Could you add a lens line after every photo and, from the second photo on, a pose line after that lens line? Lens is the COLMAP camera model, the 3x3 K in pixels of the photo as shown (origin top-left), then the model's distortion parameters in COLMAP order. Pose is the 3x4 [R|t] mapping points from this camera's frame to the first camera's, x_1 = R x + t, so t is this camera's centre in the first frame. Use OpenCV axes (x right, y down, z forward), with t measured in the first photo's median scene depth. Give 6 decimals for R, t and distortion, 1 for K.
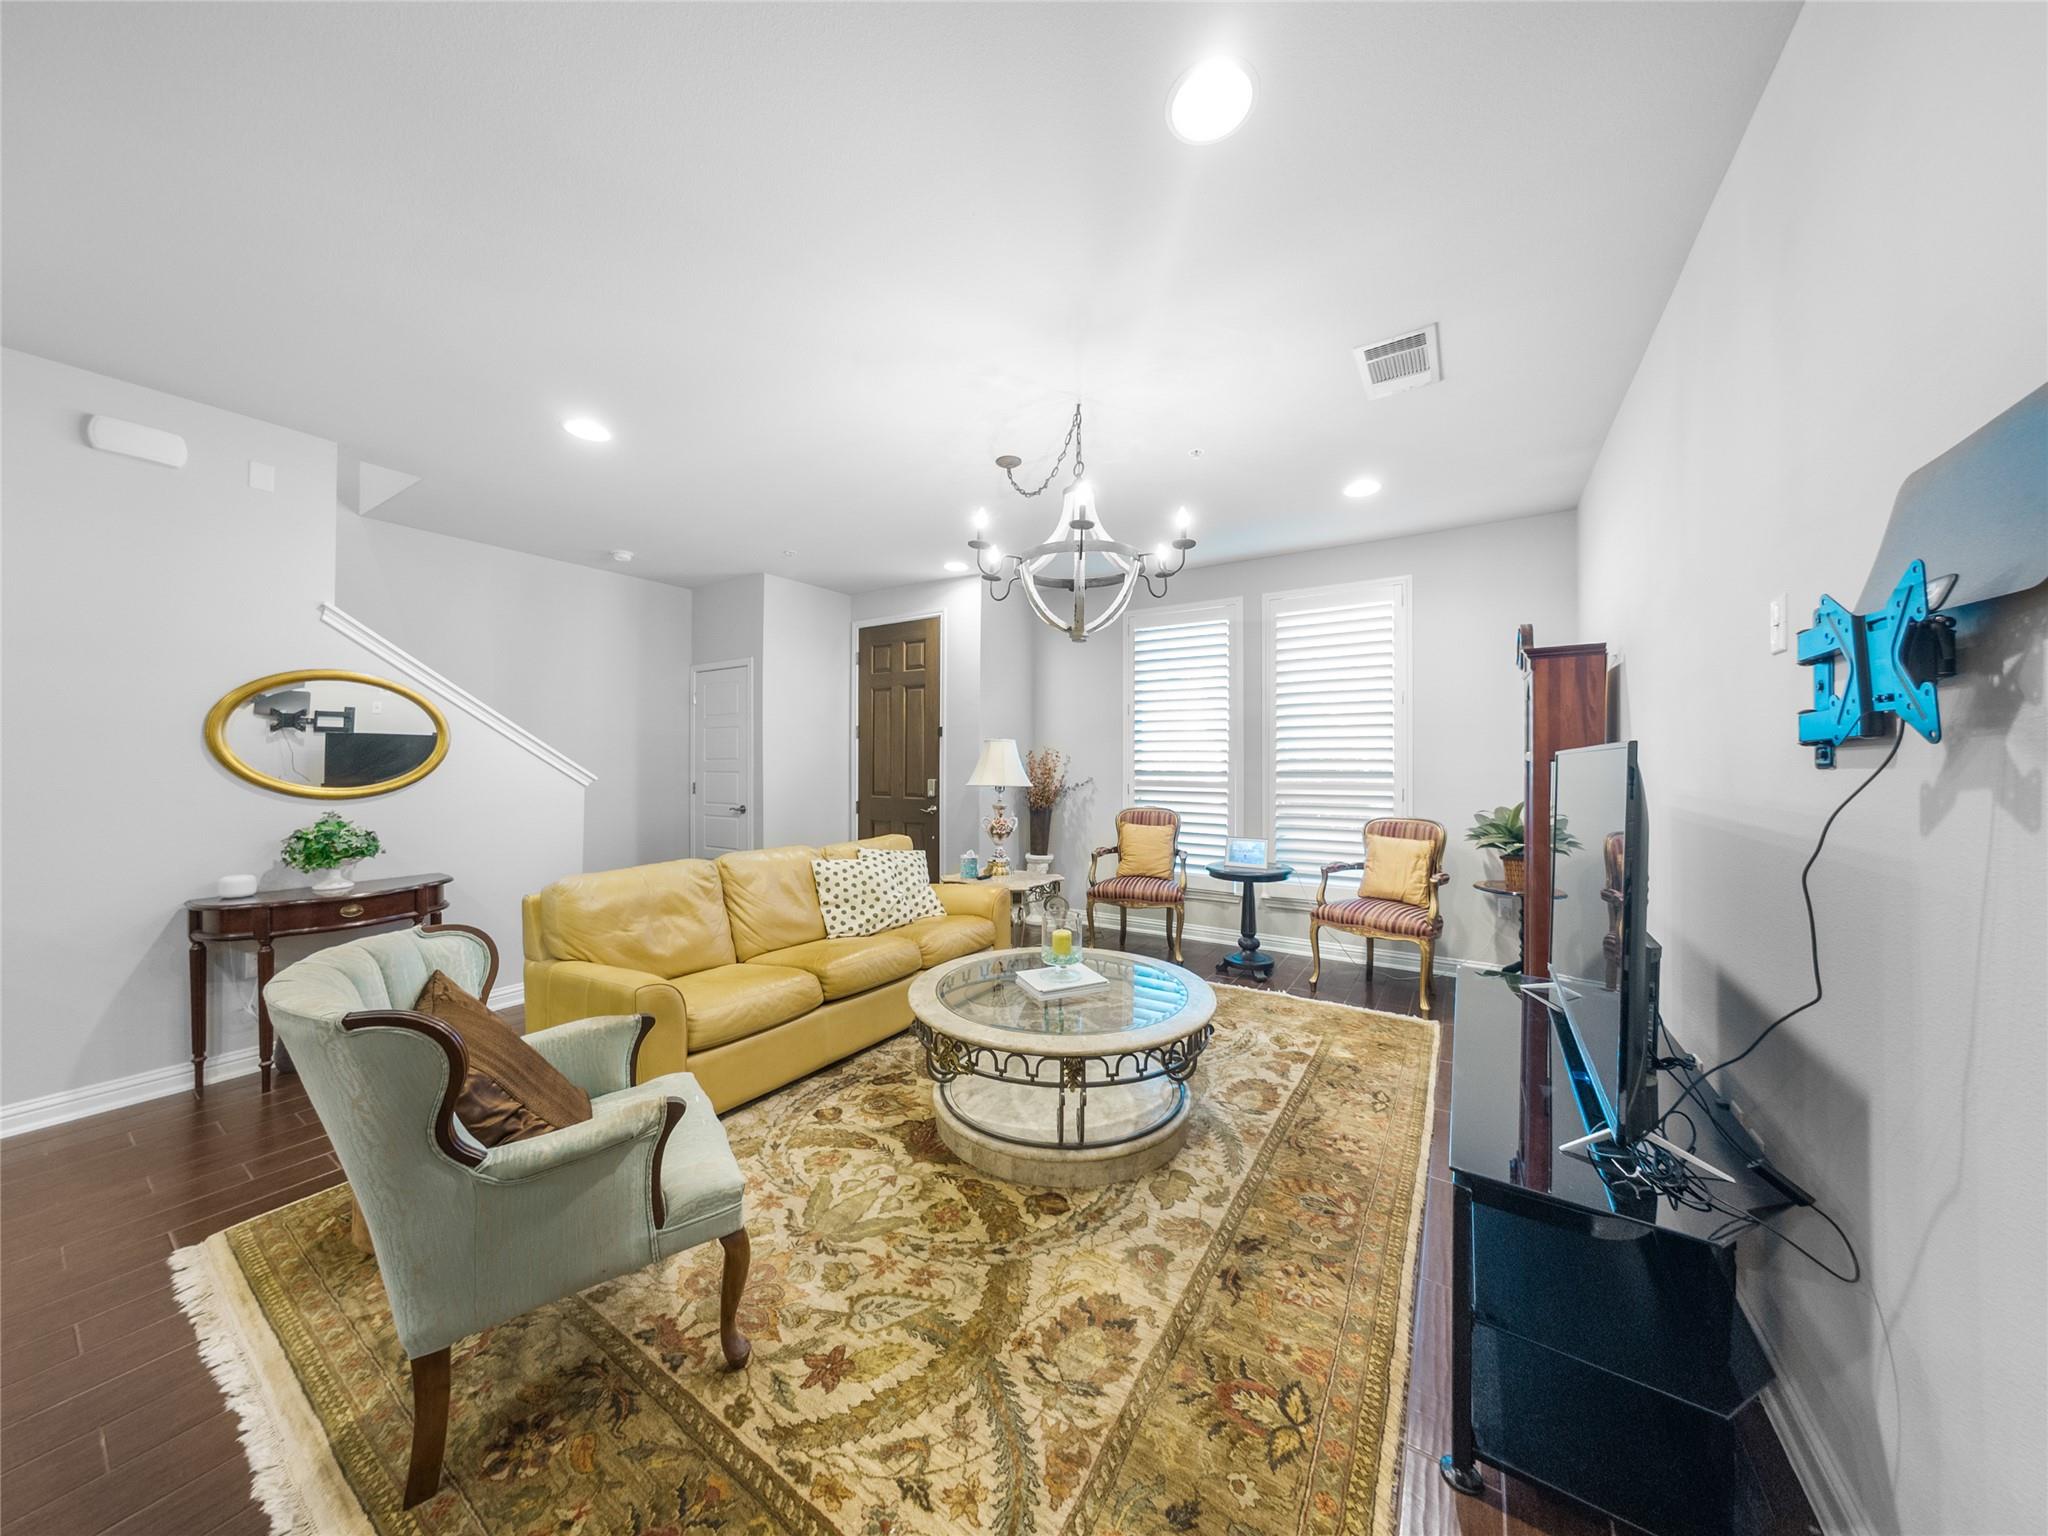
lens RADIAL K [[682.4, 0, 1024.7], [0, 682.4, 760.3], [0, 0, 1]] dist [-0.015586, 0.005939]
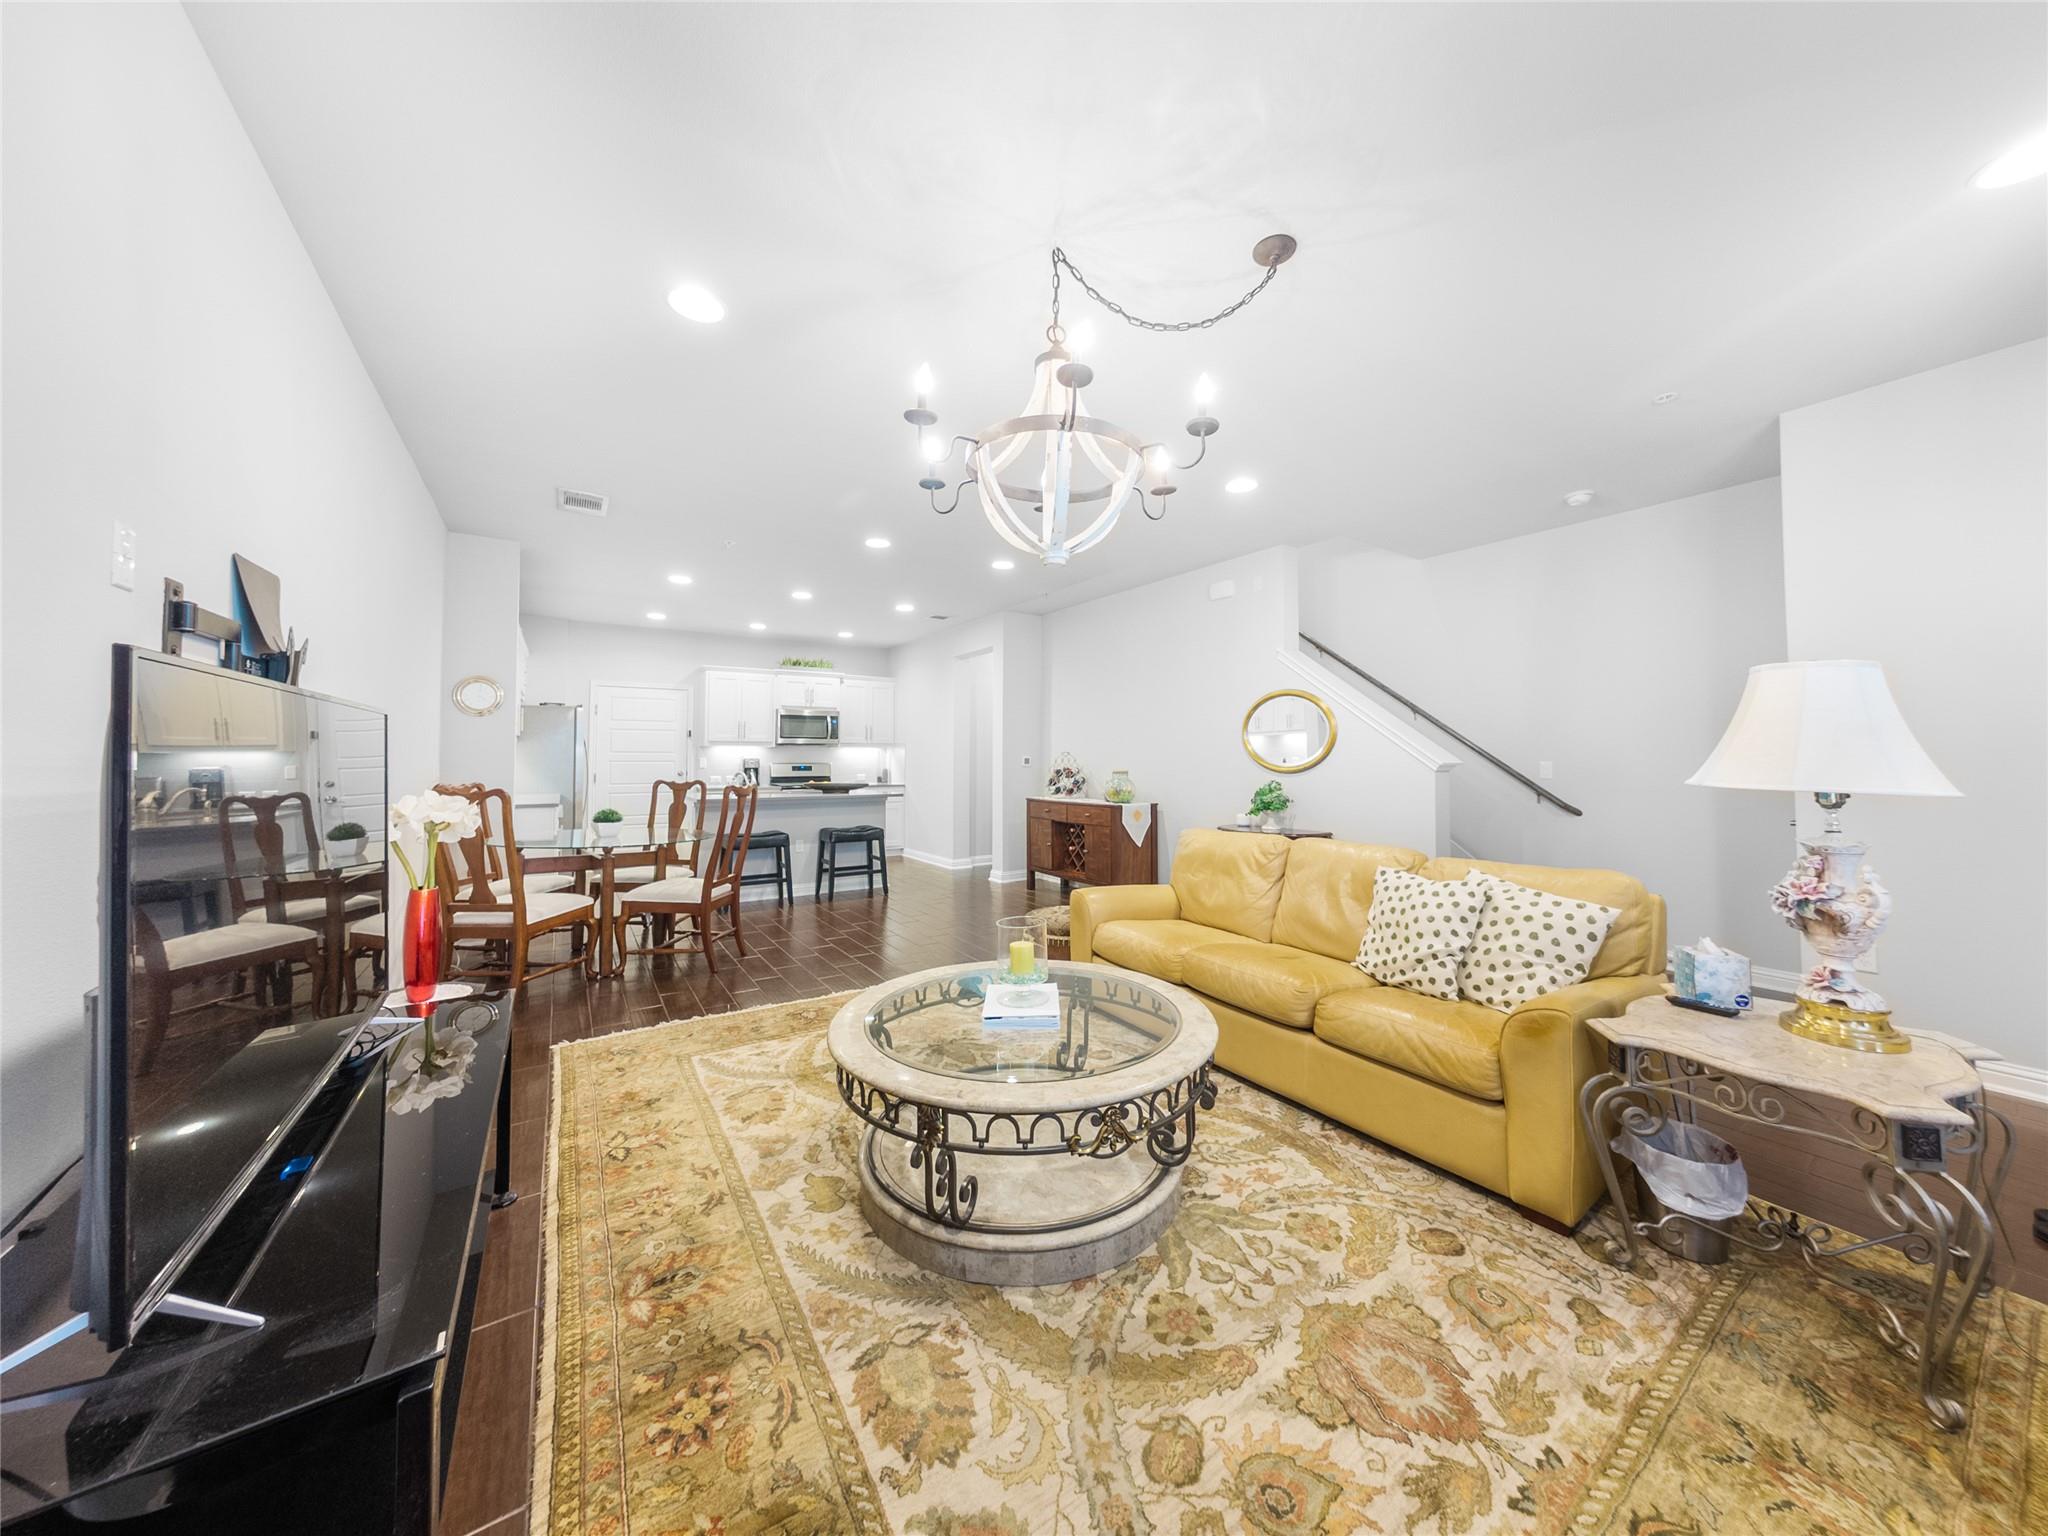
lens RADIAL K [[698.3, 0, 1021.9], [0, 698.3, 753.3], [0, 0, 1]] dist [0.000034, 0.000253]
pose [[-0.402541, -0.014727, -0.915284, 0.719240], [0.004106, 0.999831, -0.017893, 0.043464], [0.915393, -0.010961, -0.402412, 1.195668]]
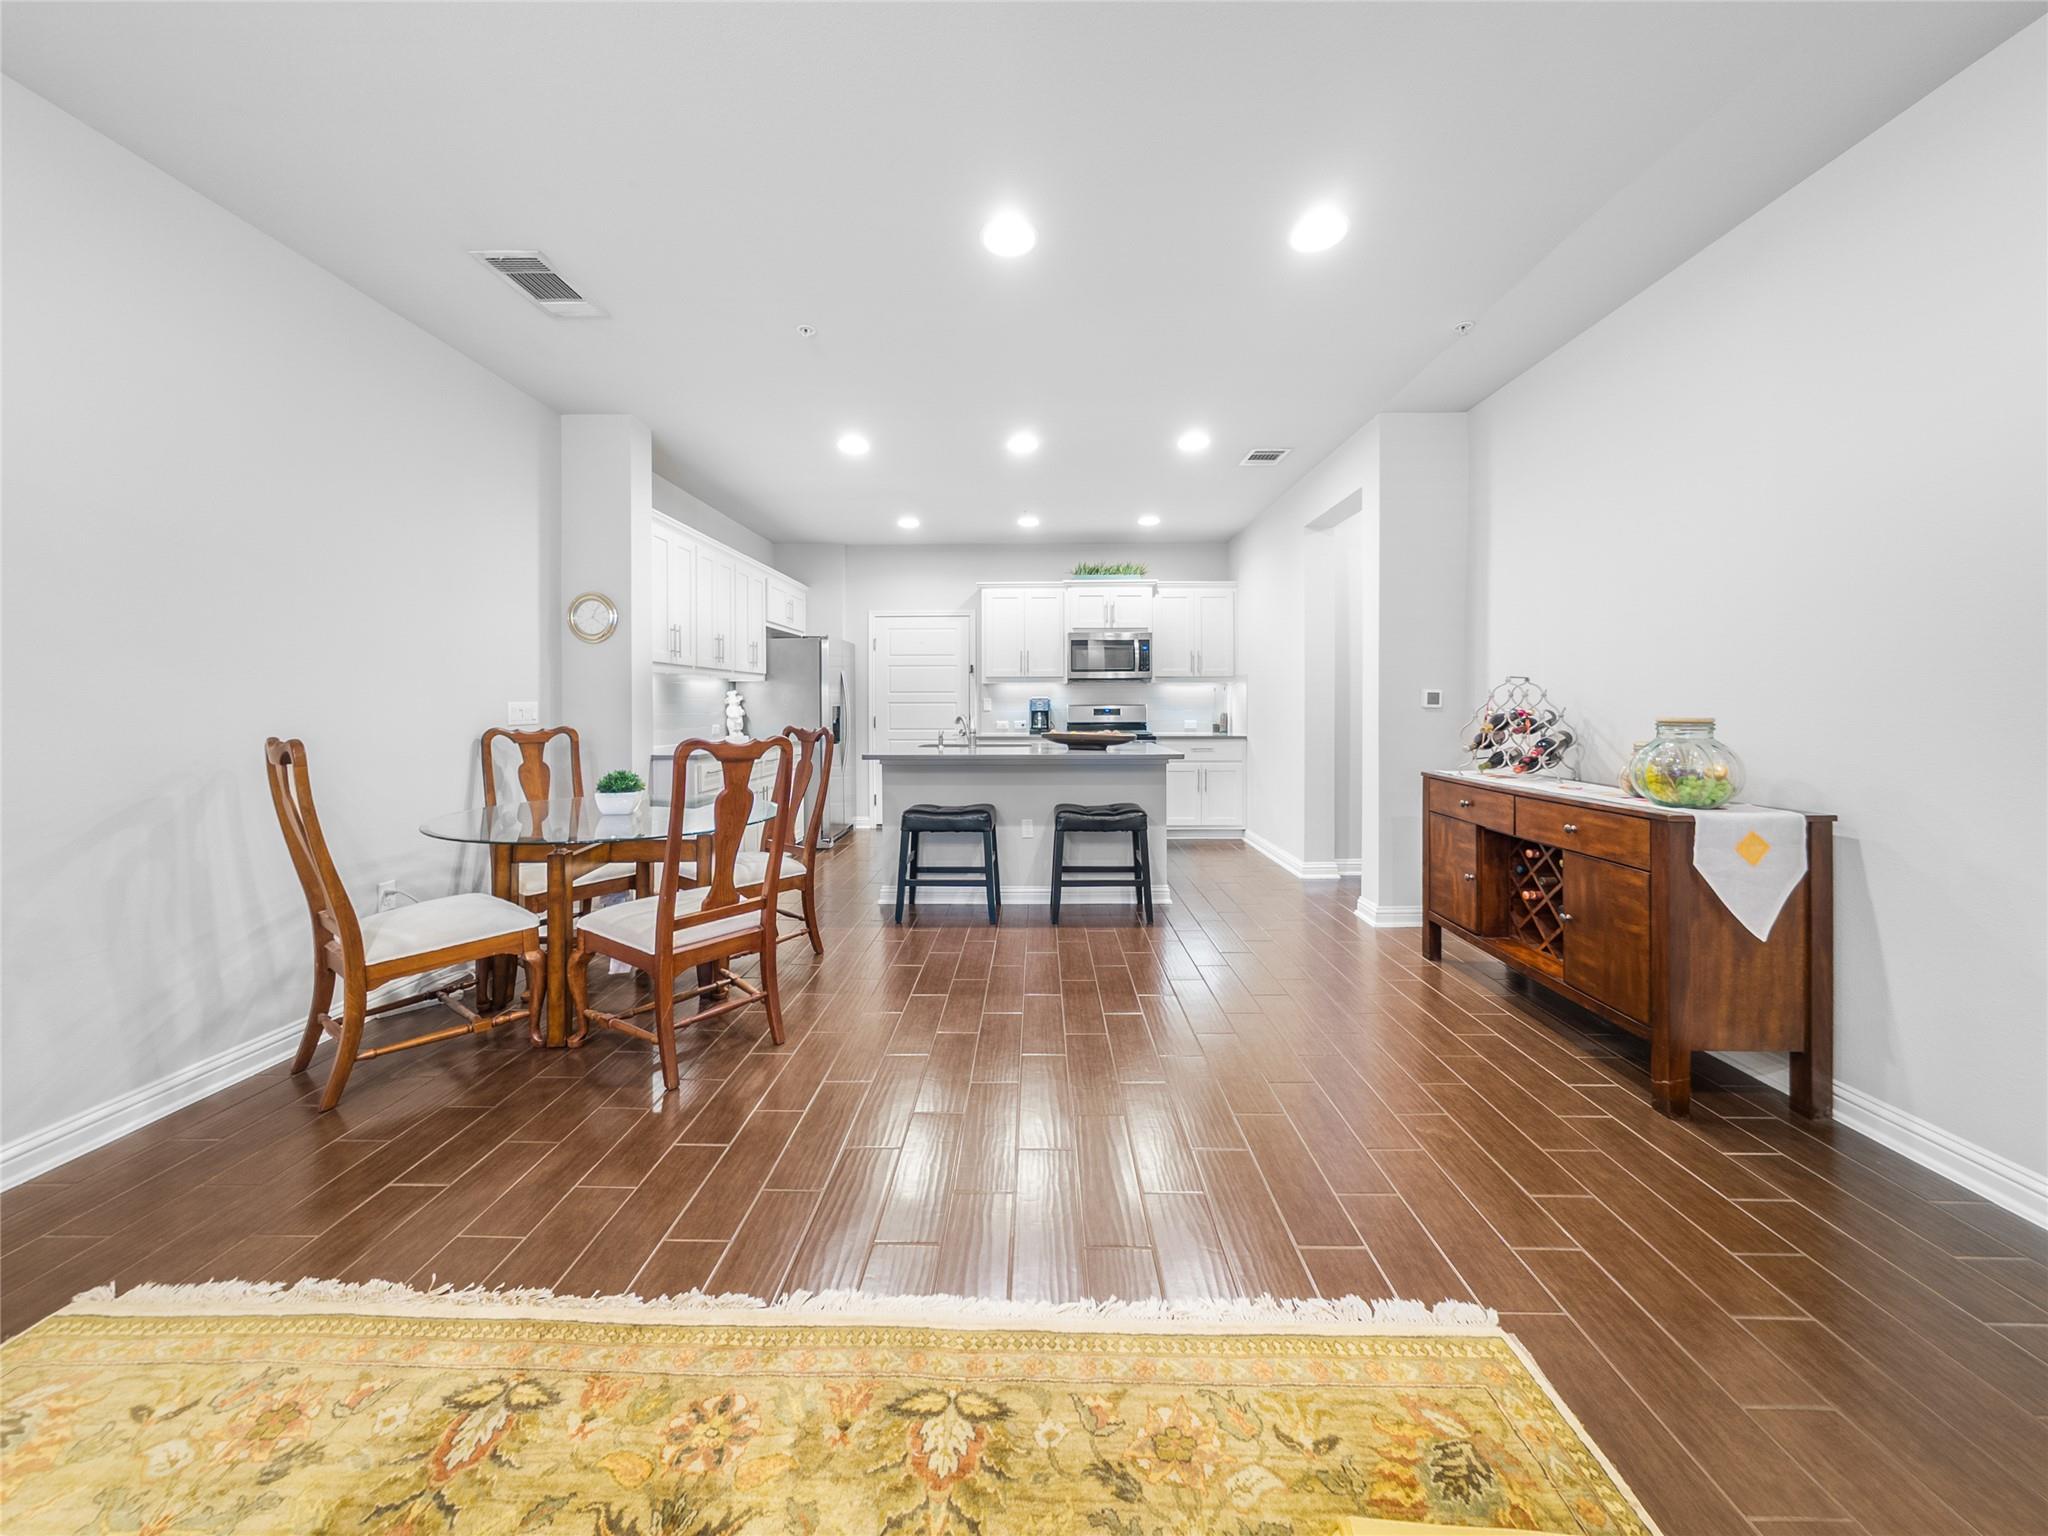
lens RADIAL K [[702.4, 0, 1029.4], [0, 702.4, 712.8], [0, 0, 1]] dist [-0.000197, 0.000332]
pose [[-0.844052, 0.002623, -0.536255, -0.269879], [0.001834, 0.999996, 0.002004, 0.050090], [0.536258, 0.000708, -0.844054, 0.895519]]
